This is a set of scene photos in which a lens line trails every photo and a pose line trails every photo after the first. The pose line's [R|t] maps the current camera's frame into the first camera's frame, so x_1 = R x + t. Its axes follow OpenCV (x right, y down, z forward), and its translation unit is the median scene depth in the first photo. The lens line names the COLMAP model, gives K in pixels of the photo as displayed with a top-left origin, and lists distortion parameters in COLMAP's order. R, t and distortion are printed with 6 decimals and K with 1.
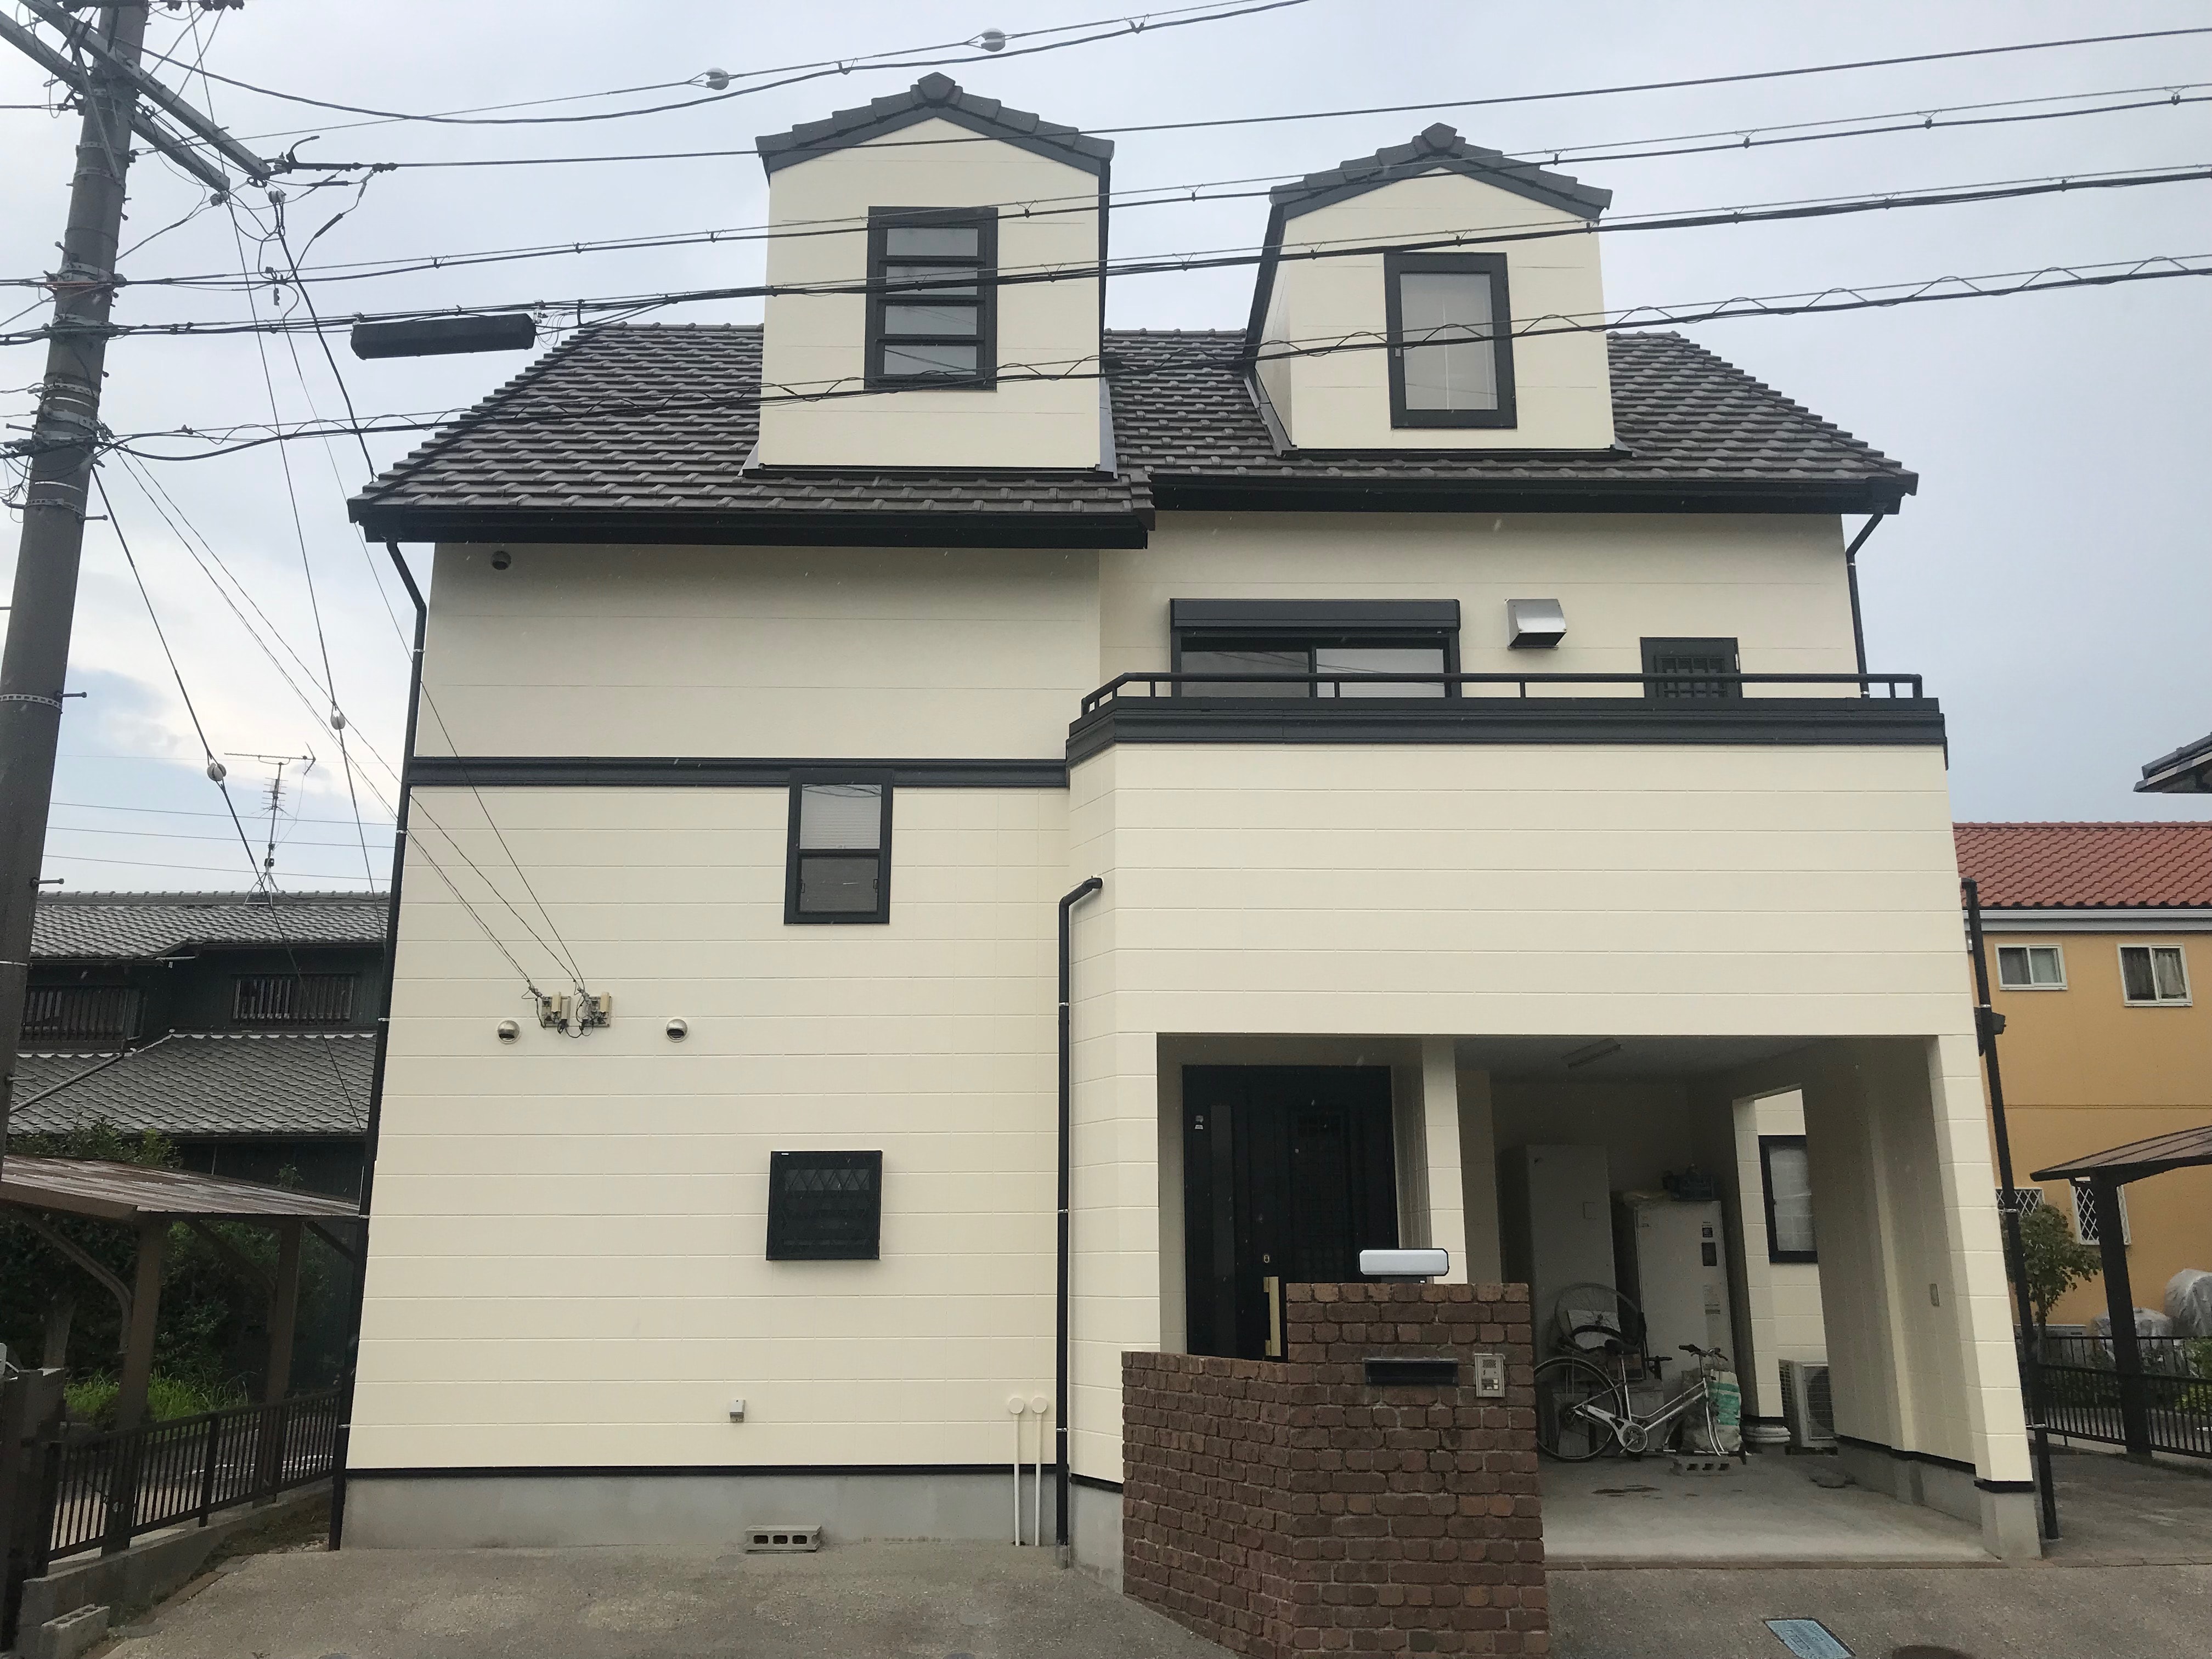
lens RADIAL K [[1821.3, 0, 1106.0], [0, 1821.3, 829.5], [0, 0, 1]] dist [0.013637, 0.001359]
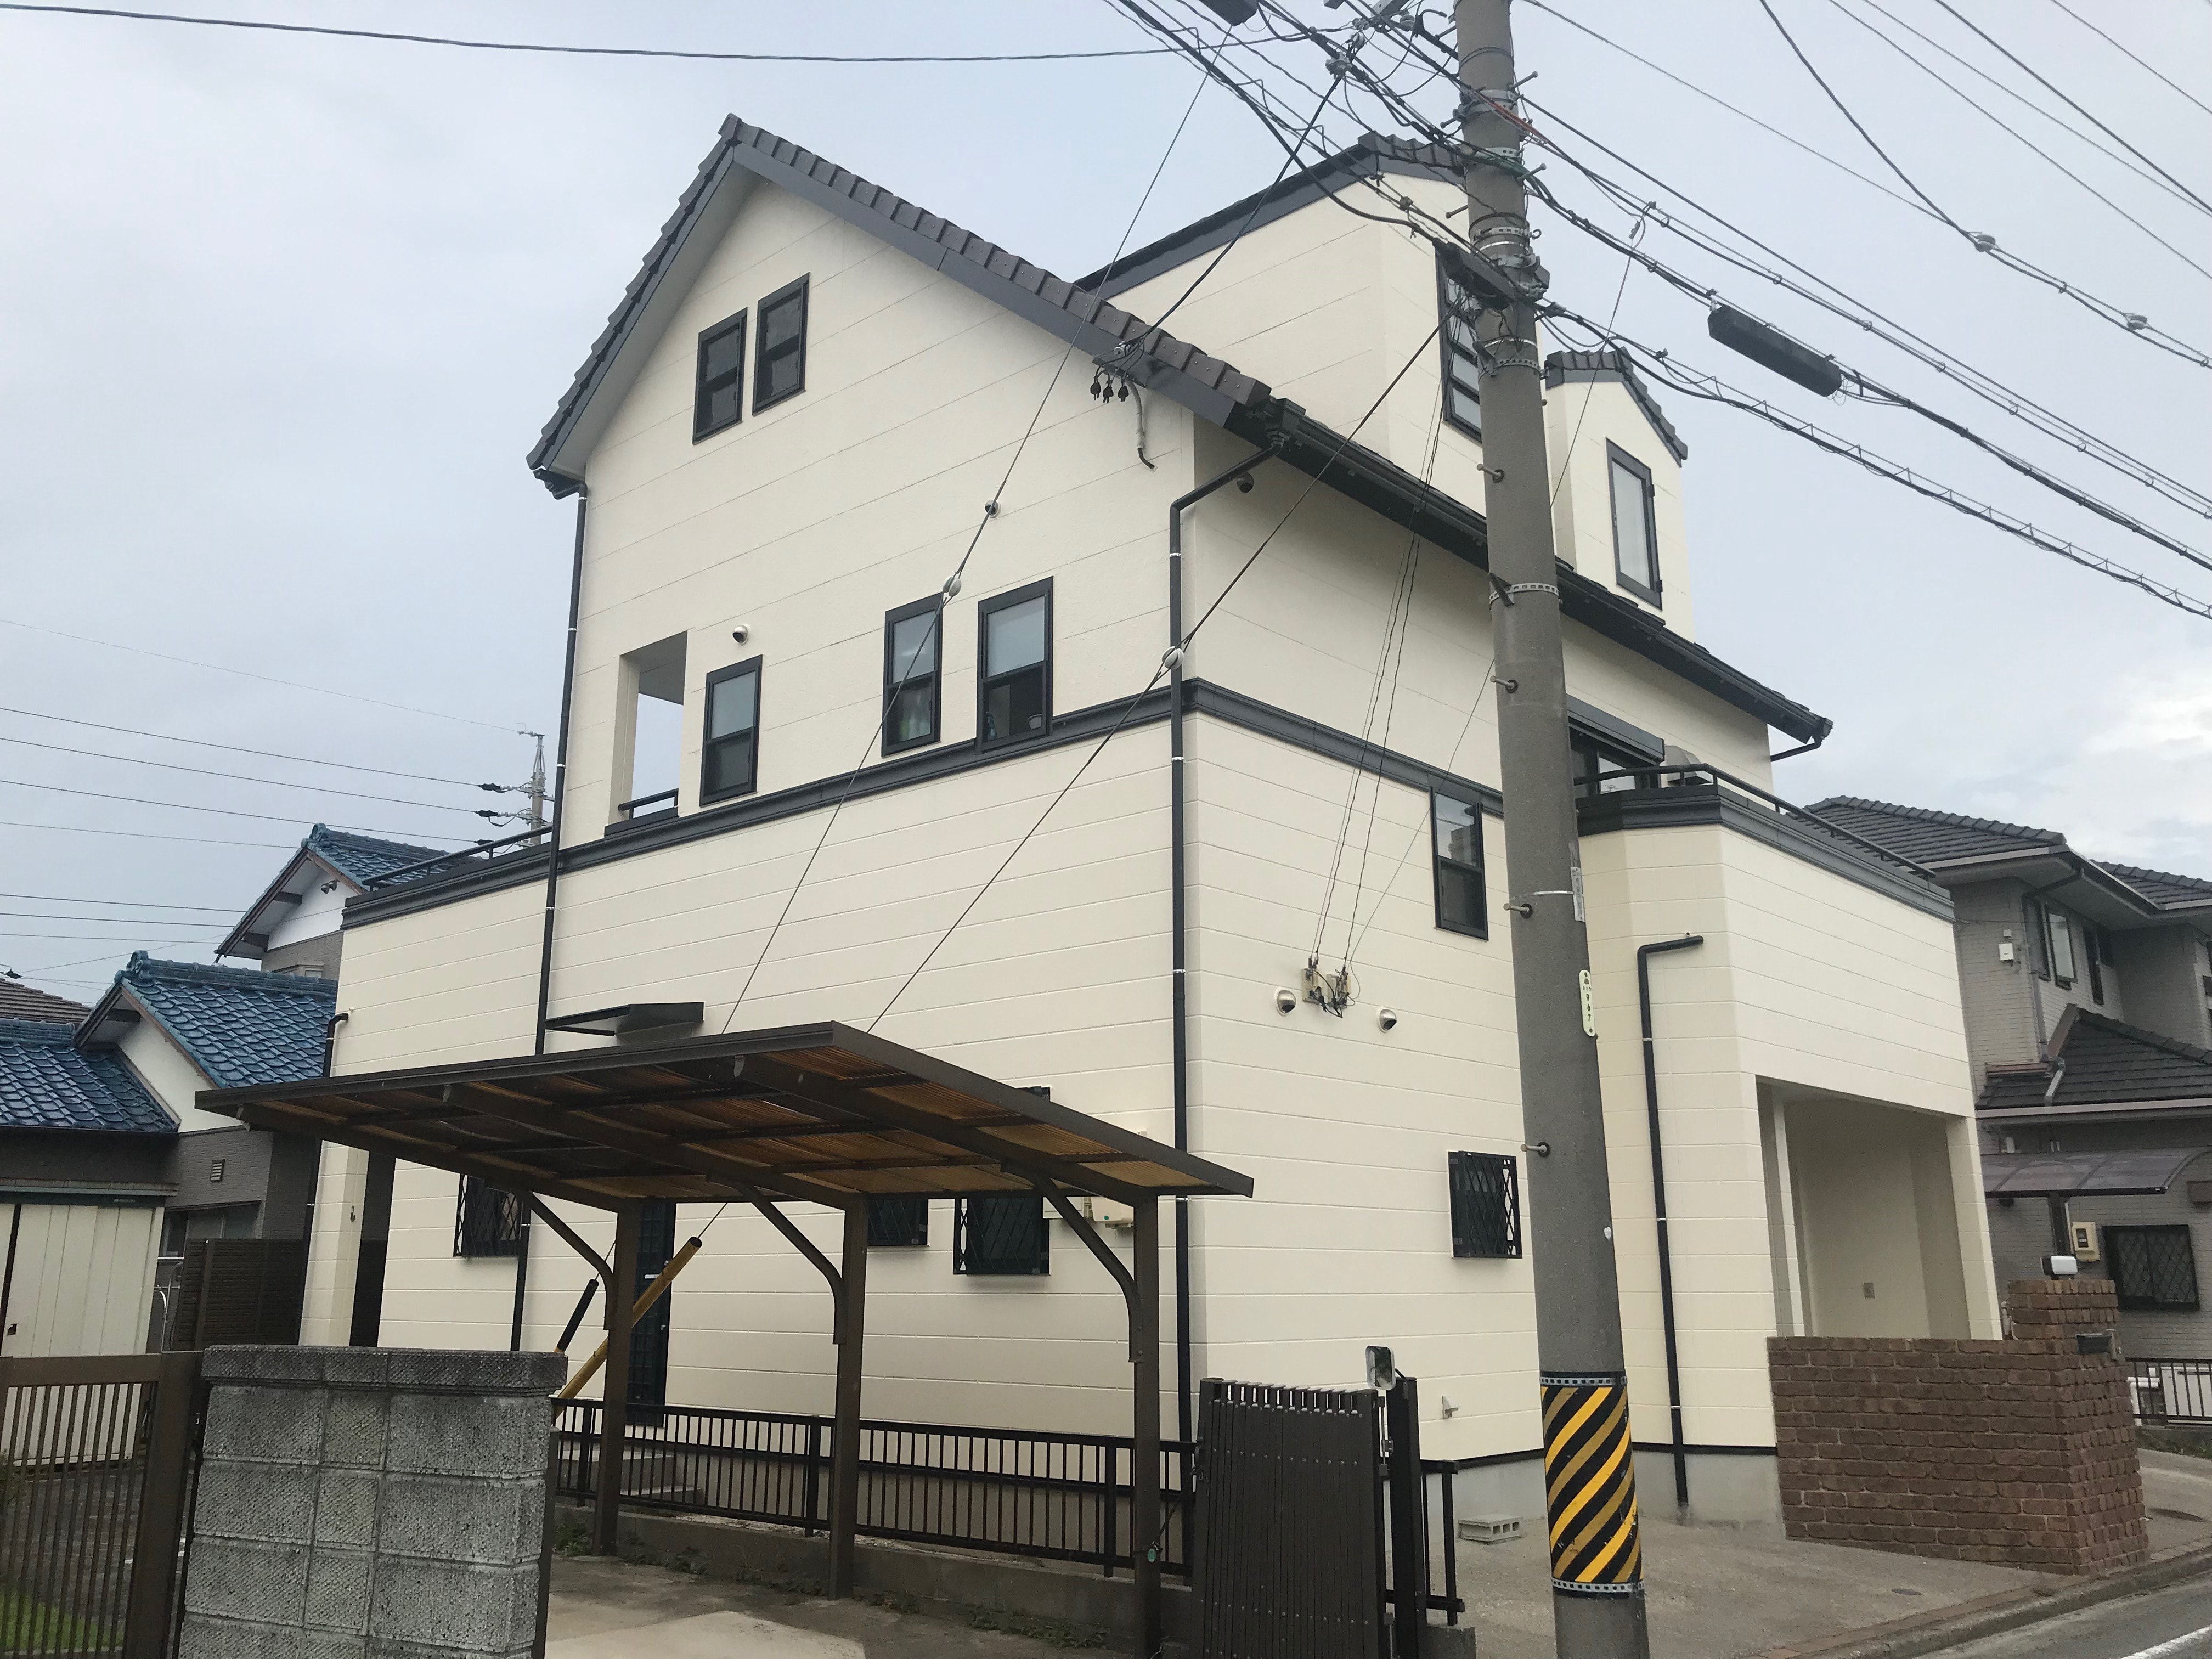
lens RADIAL K [[1821.3, 0, 1106.0], [0, 1821.3, 829.5], [0, 0, 1]] dist [0.013637, 0.001359]
pose [[0.685967, 0.179838, 0.705058, -1.064349], [-0.171391, 0.981647, -0.083636, 0.118814], [-0.707159, -0.063469, 0.704200, 0.430096]]
